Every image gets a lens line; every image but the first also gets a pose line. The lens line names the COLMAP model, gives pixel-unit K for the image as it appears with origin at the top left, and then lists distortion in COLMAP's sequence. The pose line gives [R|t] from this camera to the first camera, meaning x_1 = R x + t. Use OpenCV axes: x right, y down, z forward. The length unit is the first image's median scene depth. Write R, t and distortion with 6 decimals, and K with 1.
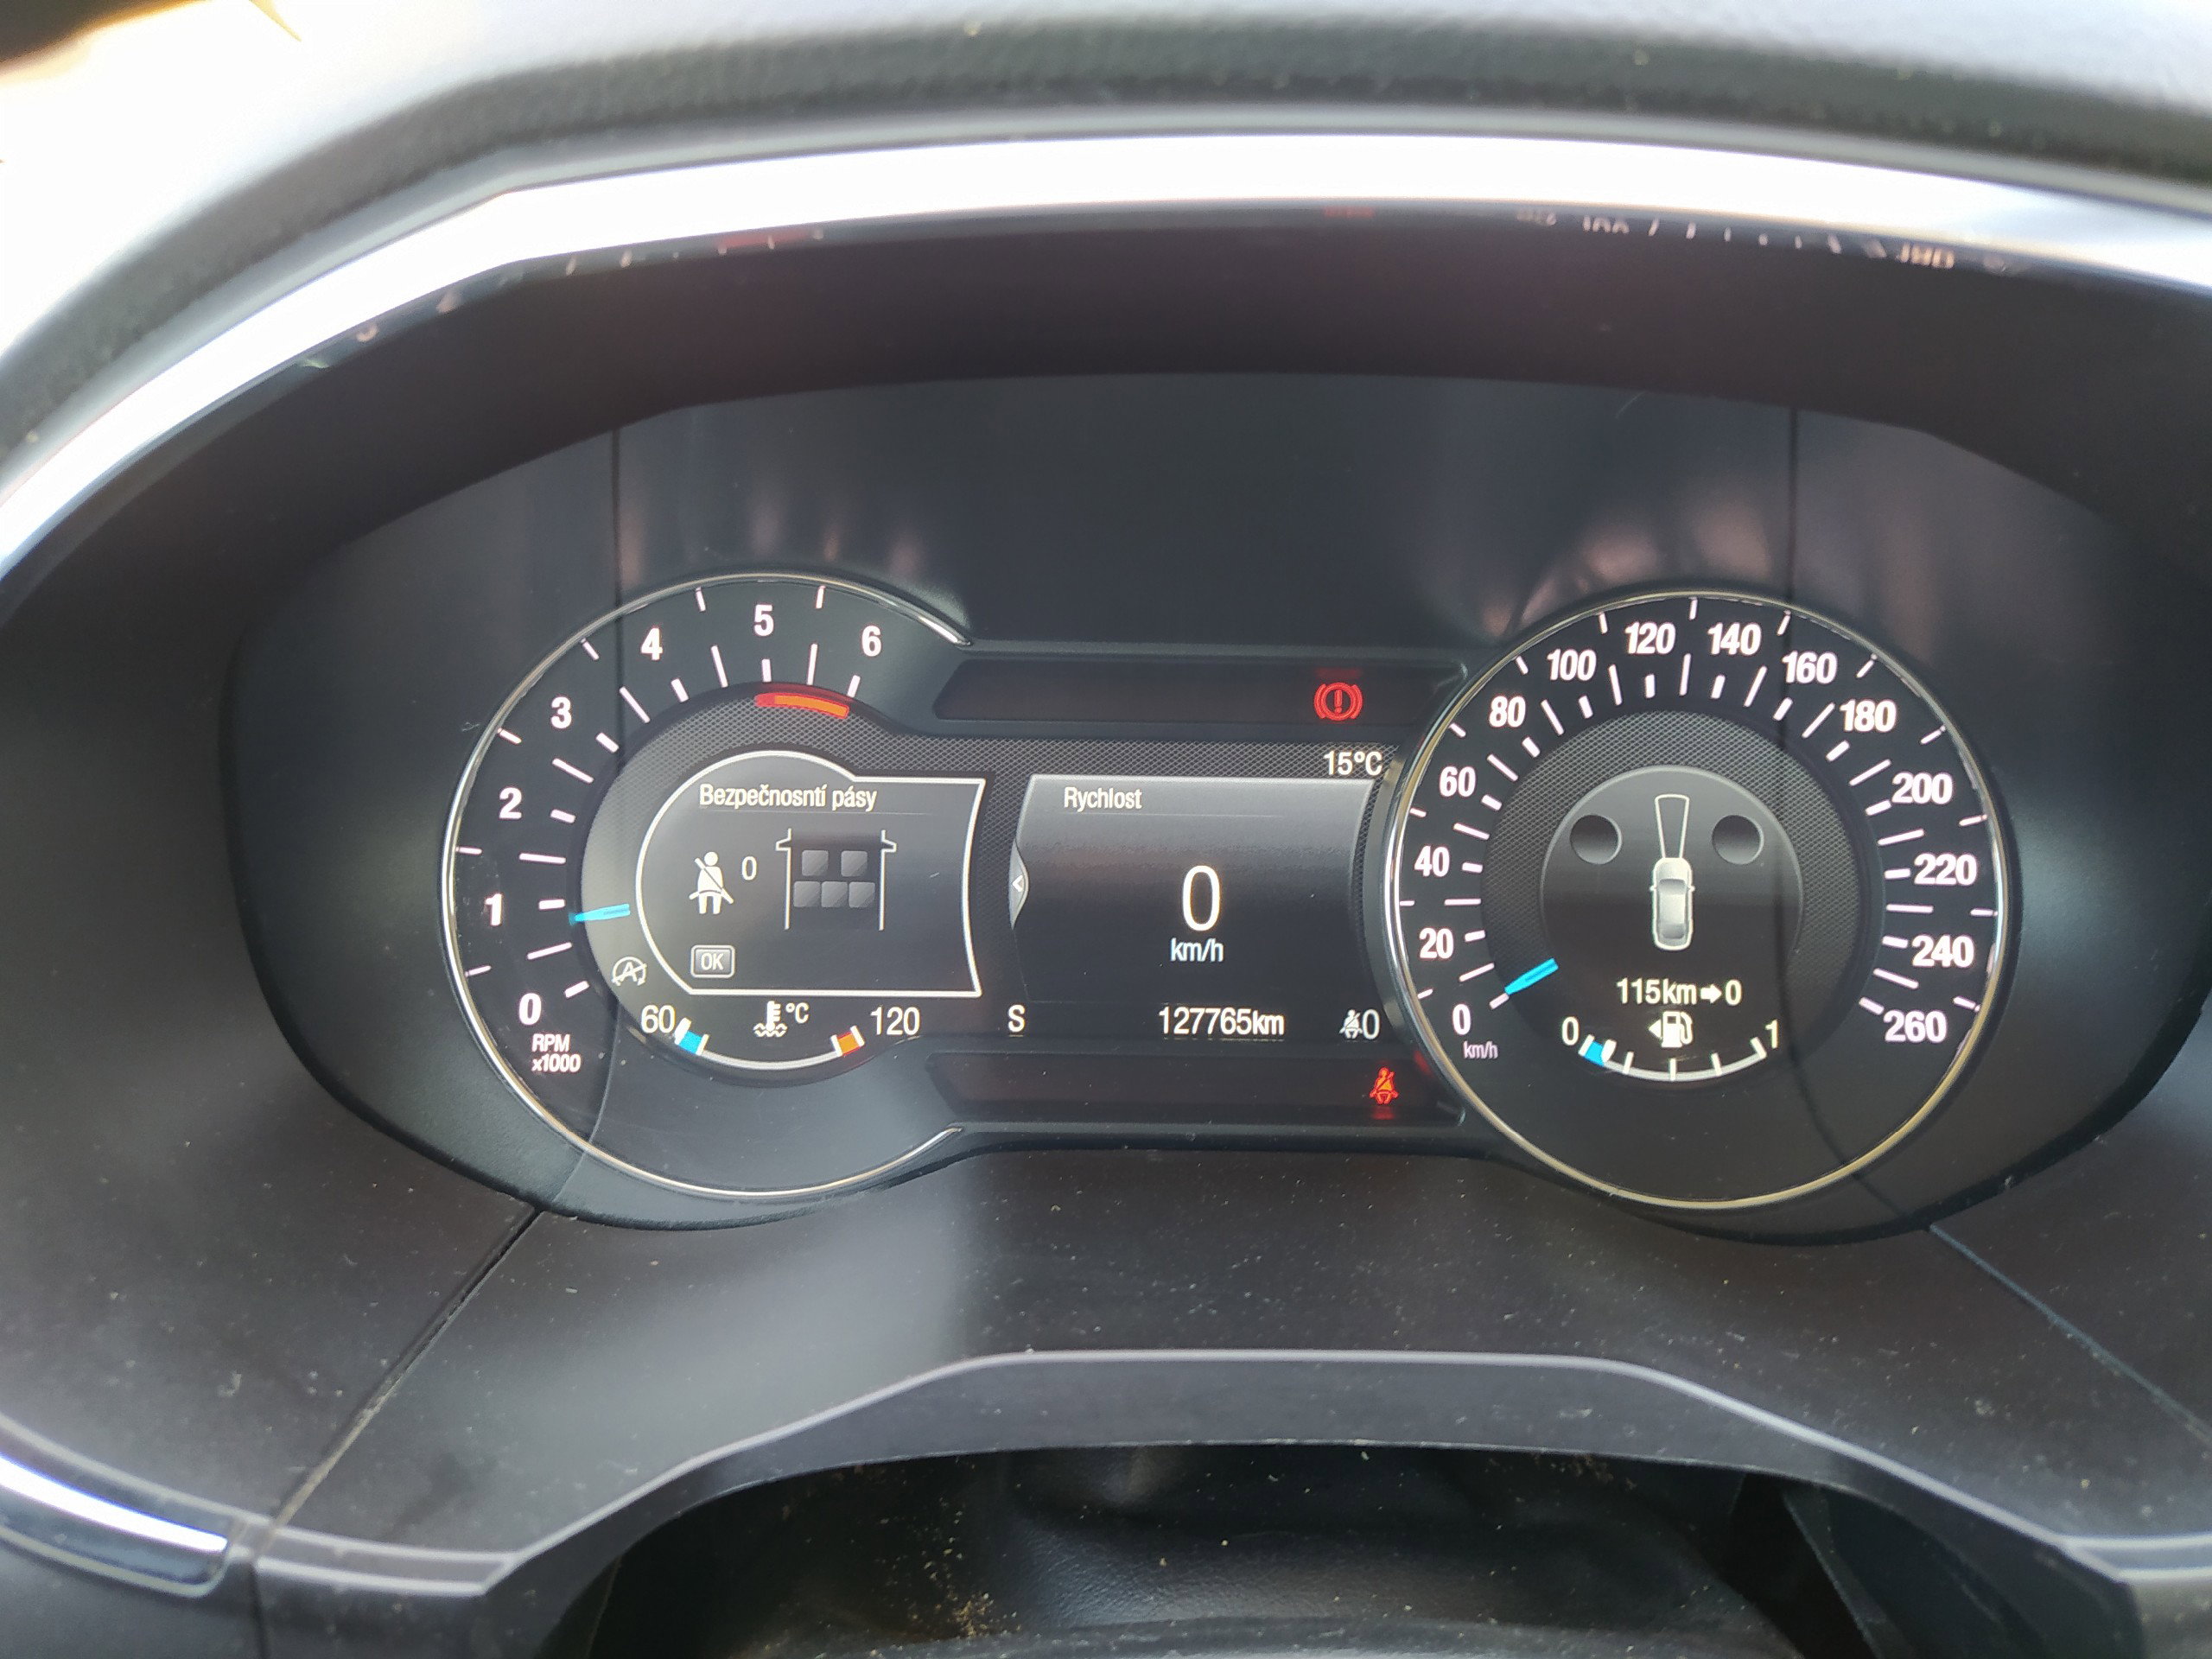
lens RADIAL K [[1628.2, 0, 1097.0], [0, 1628.2, 839.4], [0, 0, 1]] dist [0.079571, -0.100024]
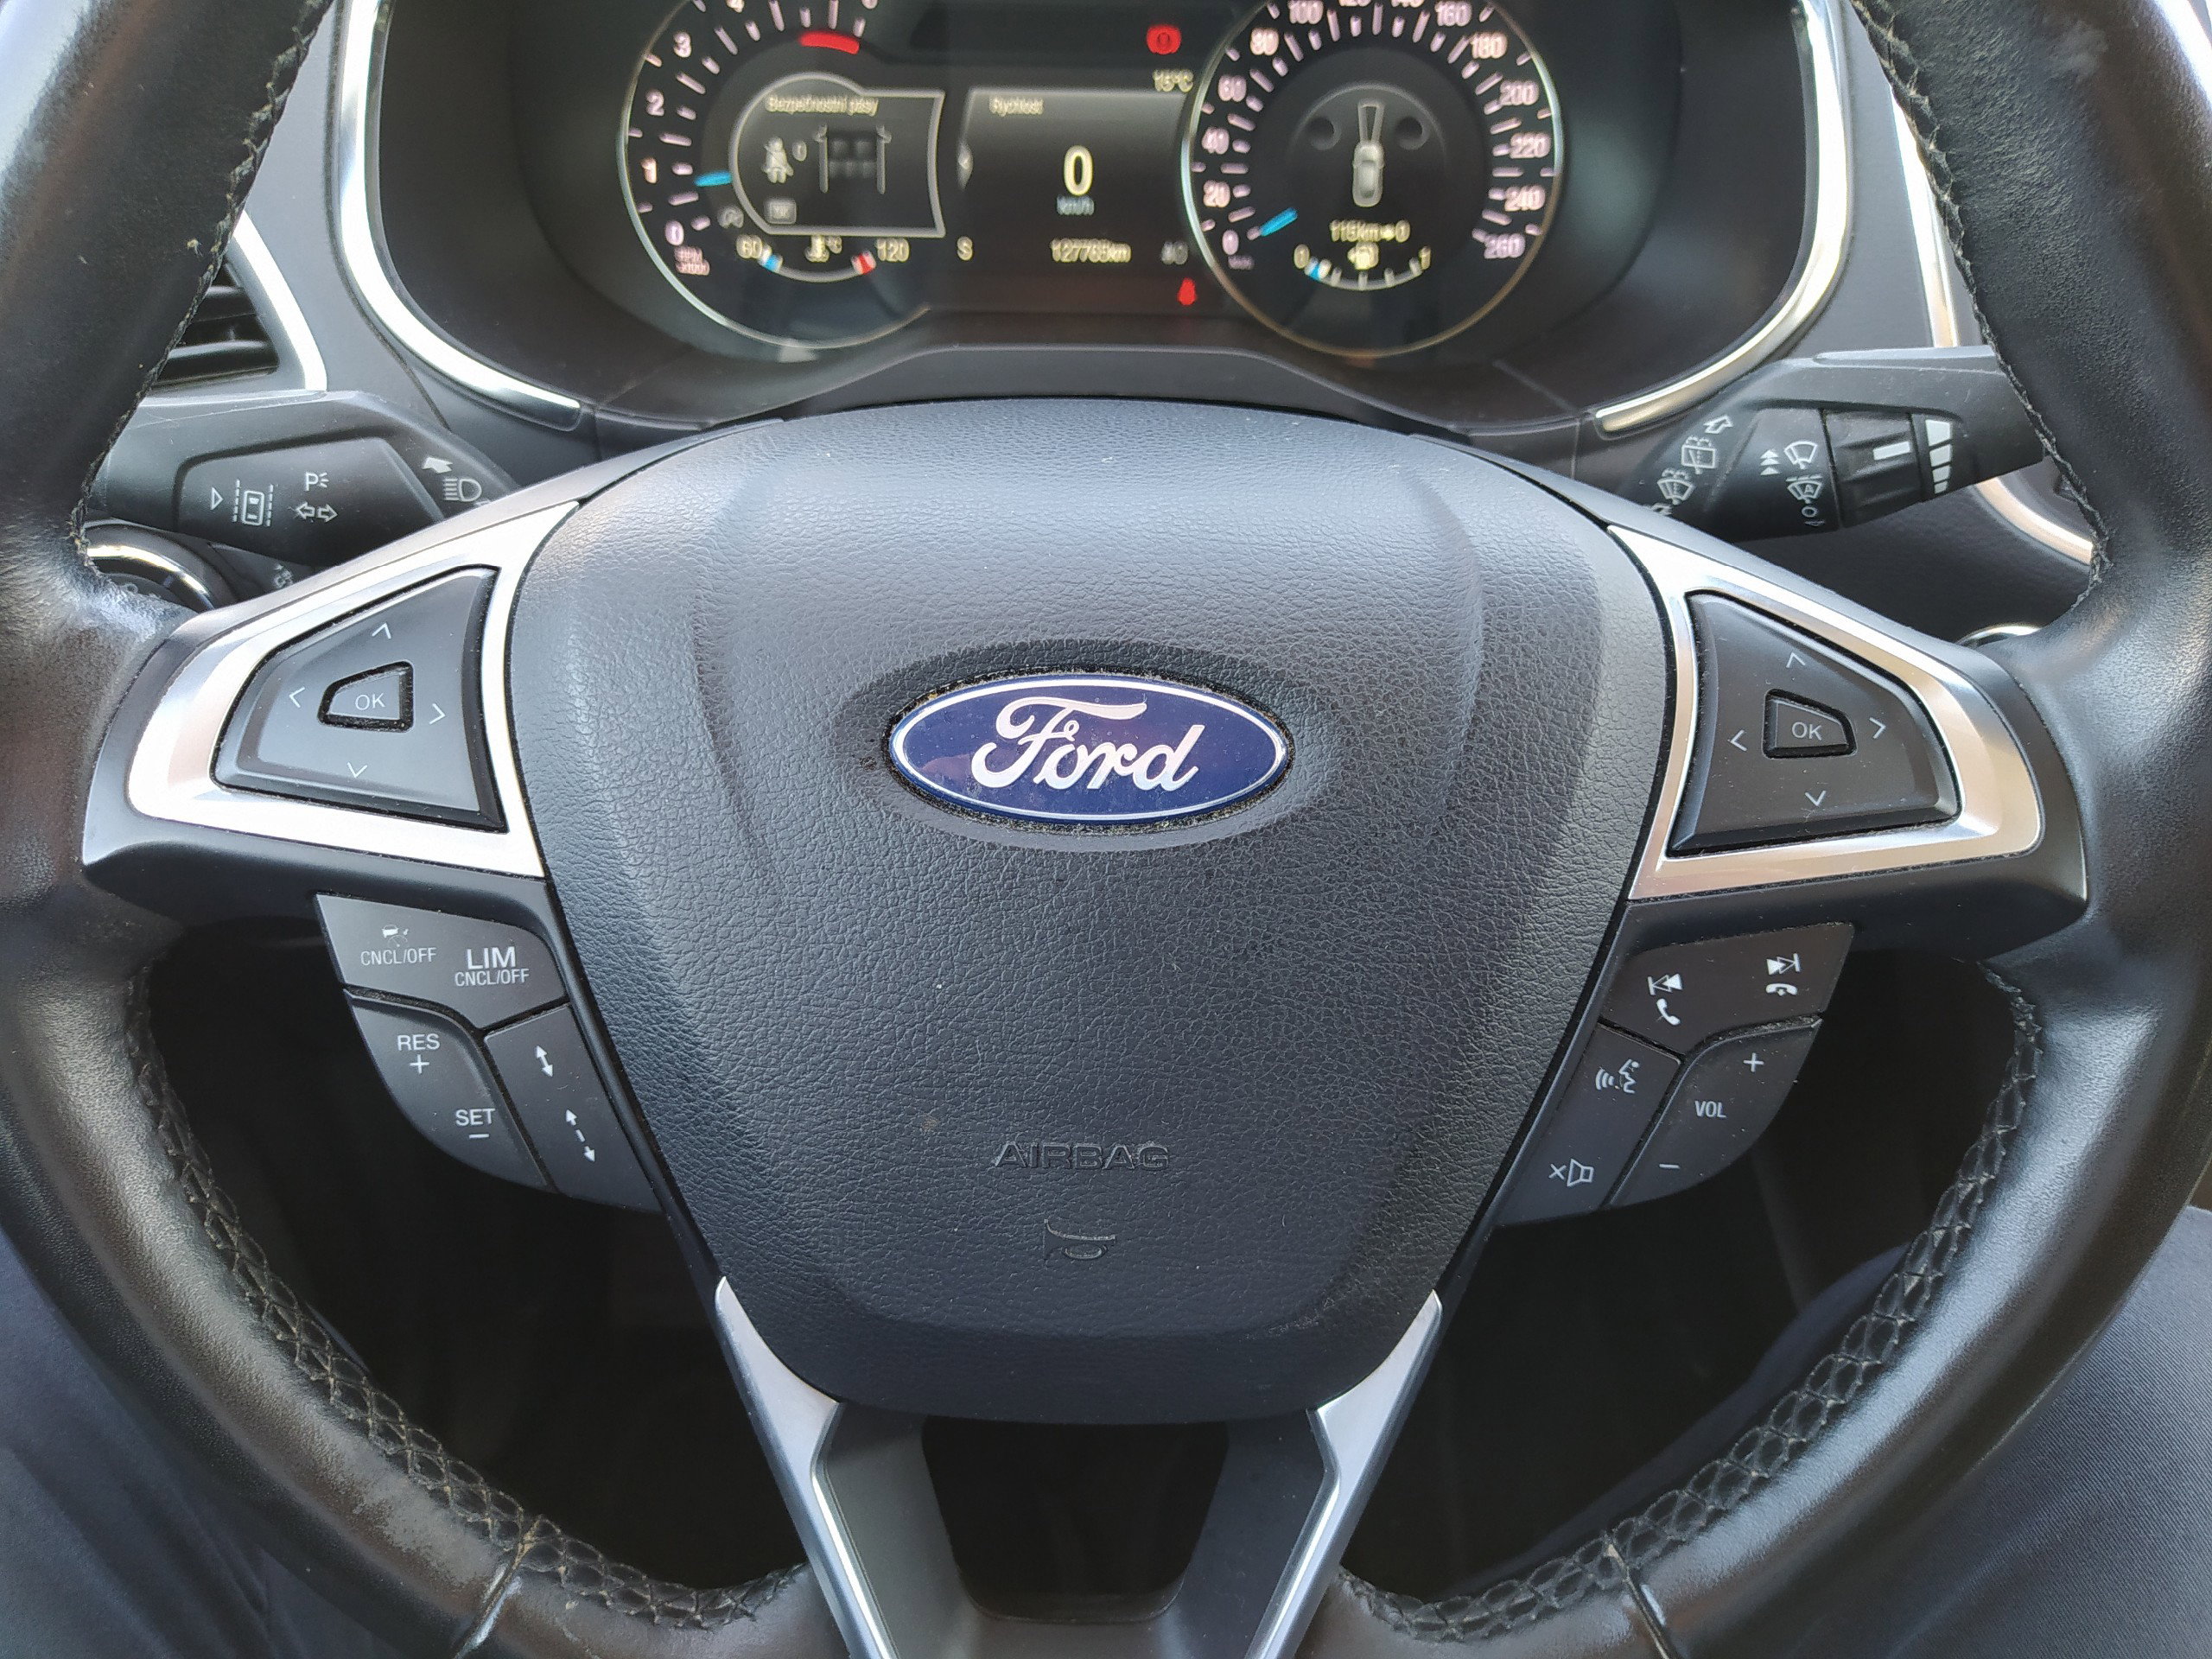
lens RADIAL K [[1657.9, 0, 1098.8], [0, 1657.9, 821.4], [0, 0, 1]] dist [0.073351, -0.127648]
pose [[0.999653, 0.006329, -0.025580, 0.133332], [-0.000256, 0.973015, 0.230741, 0.285039], [0.026350, -0.230654, 0.972679, -0.779302]]
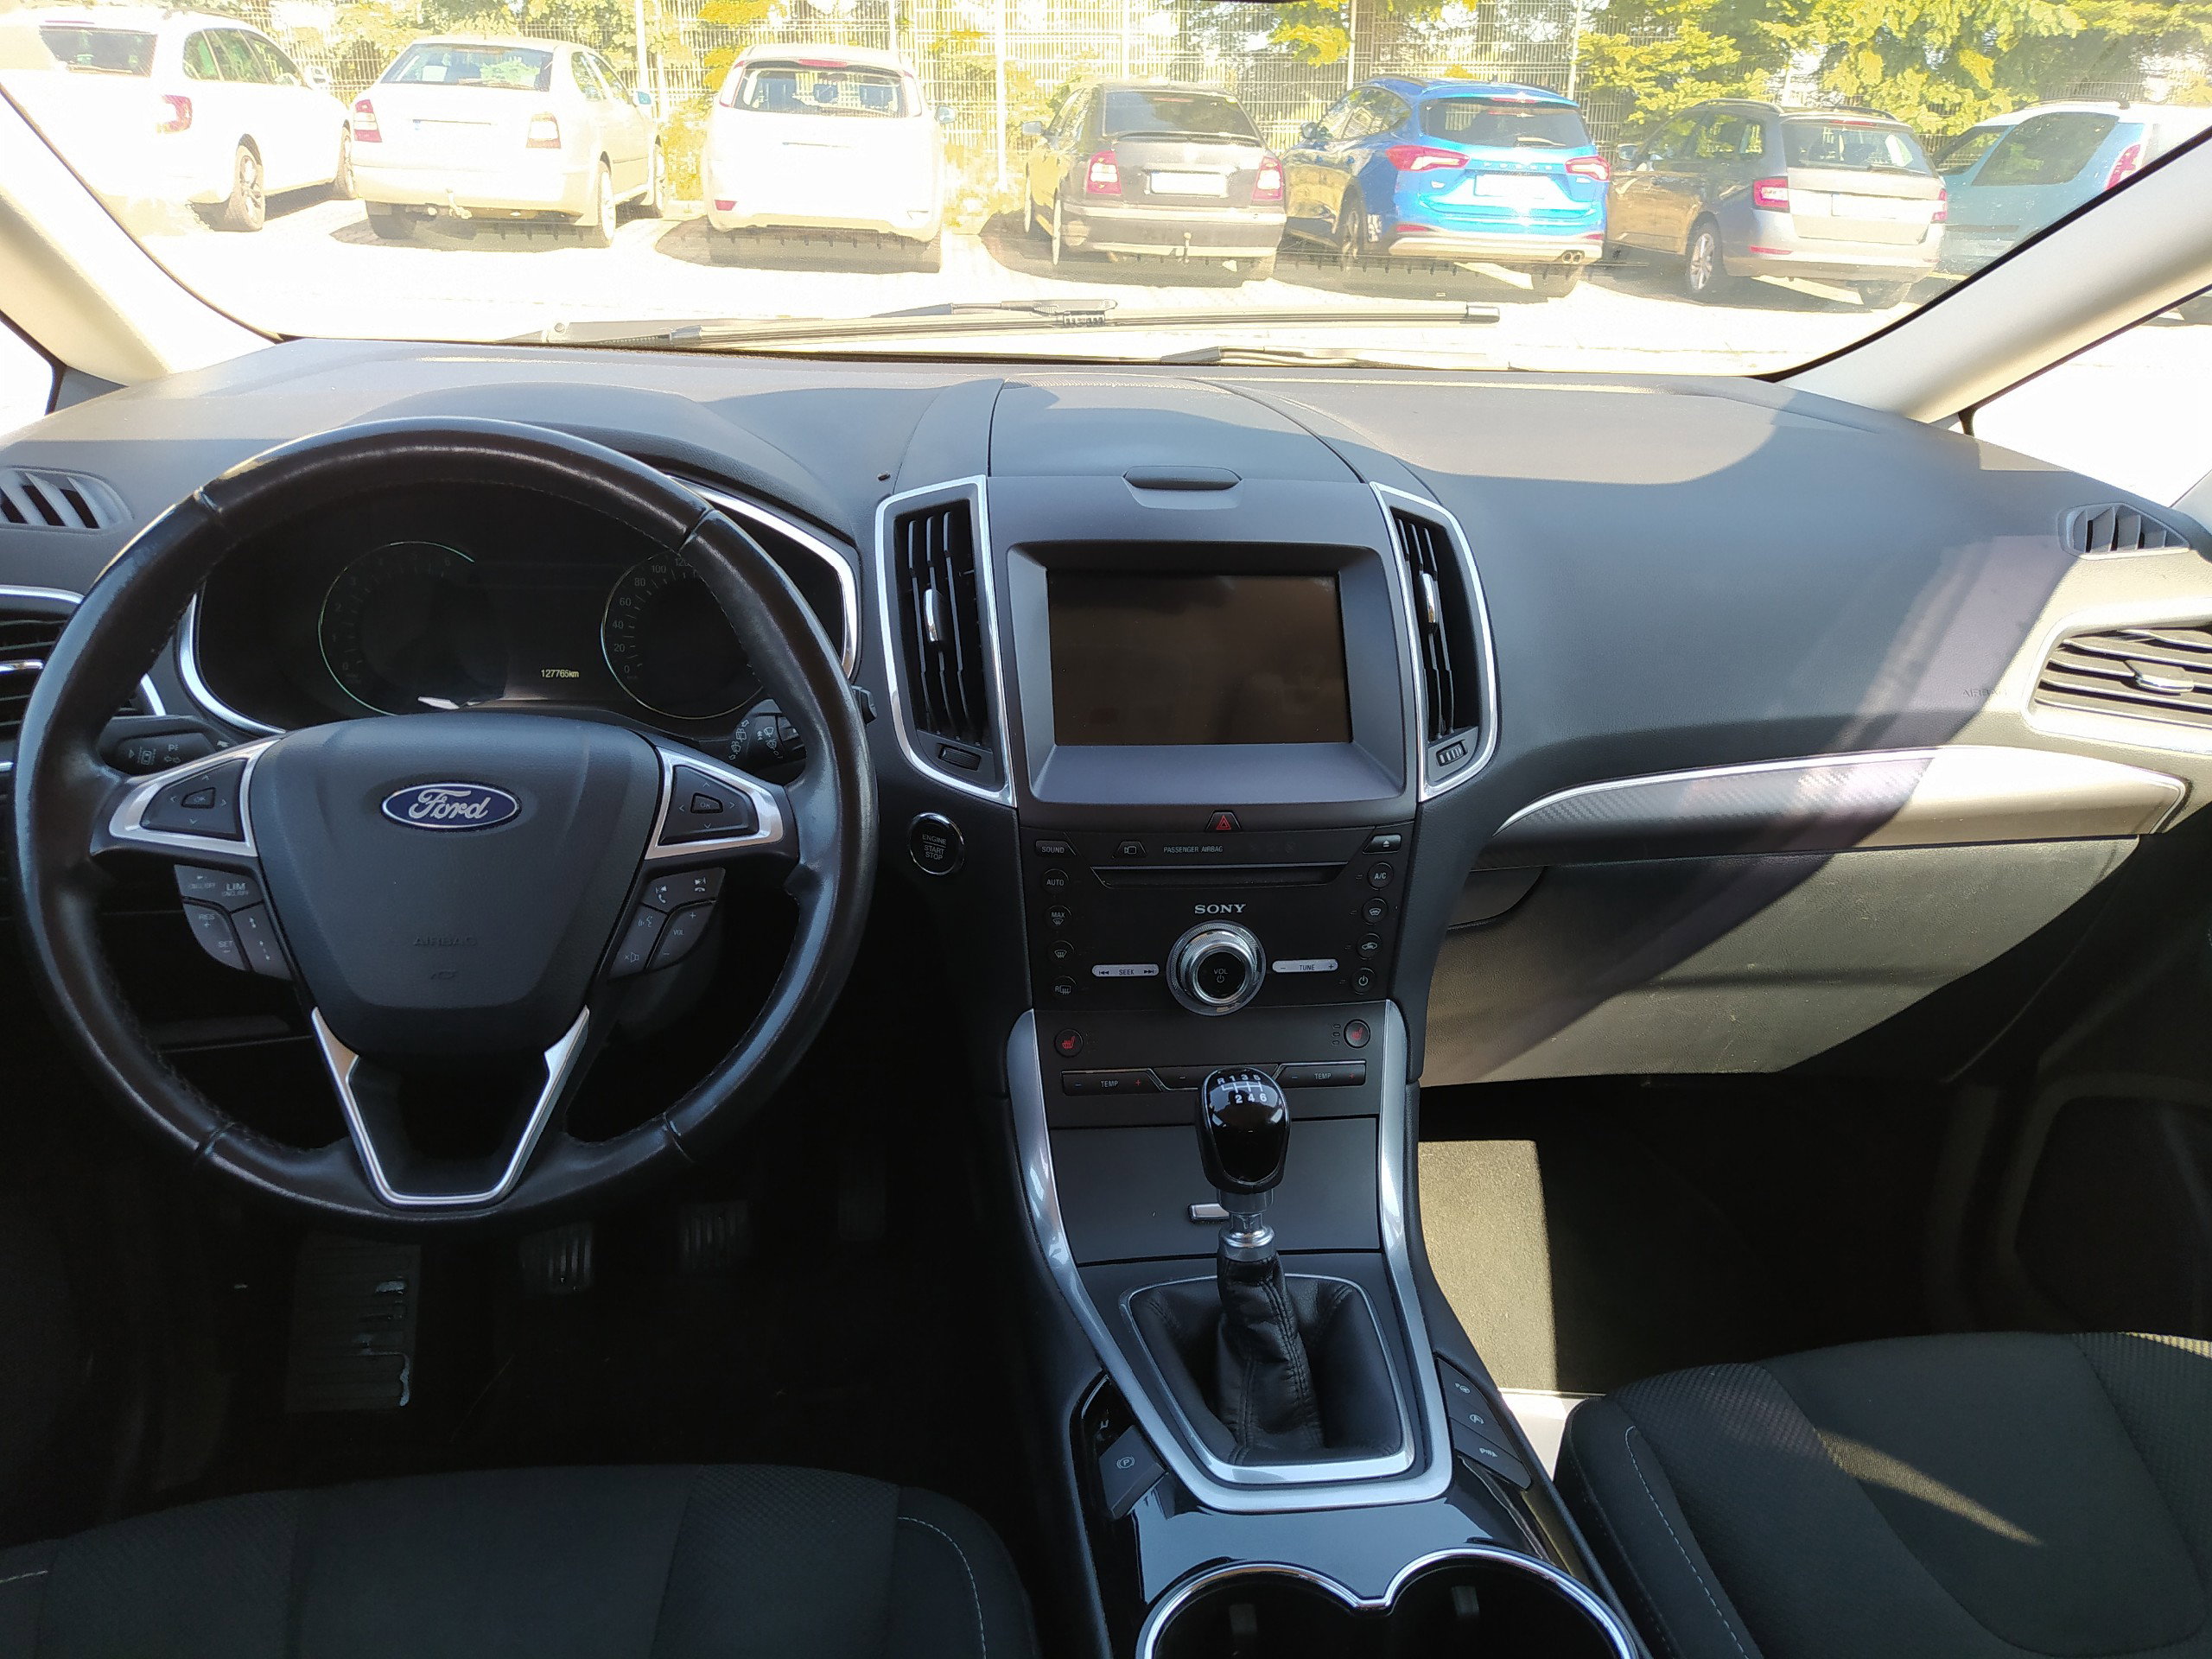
lens RADIAL K [[1714.8, 0, 1106.0], [0, 1714.8, 829.5], [0, 0, 1]] dist [0.069406, -0.113801]
pose [[0.993901, -0.019057, 0.108618, 0.818615], [0.023179, 0.999053, -0.036815, 0.599725], [-0.107814, 0.039108, 0.993402, -2.702155]]
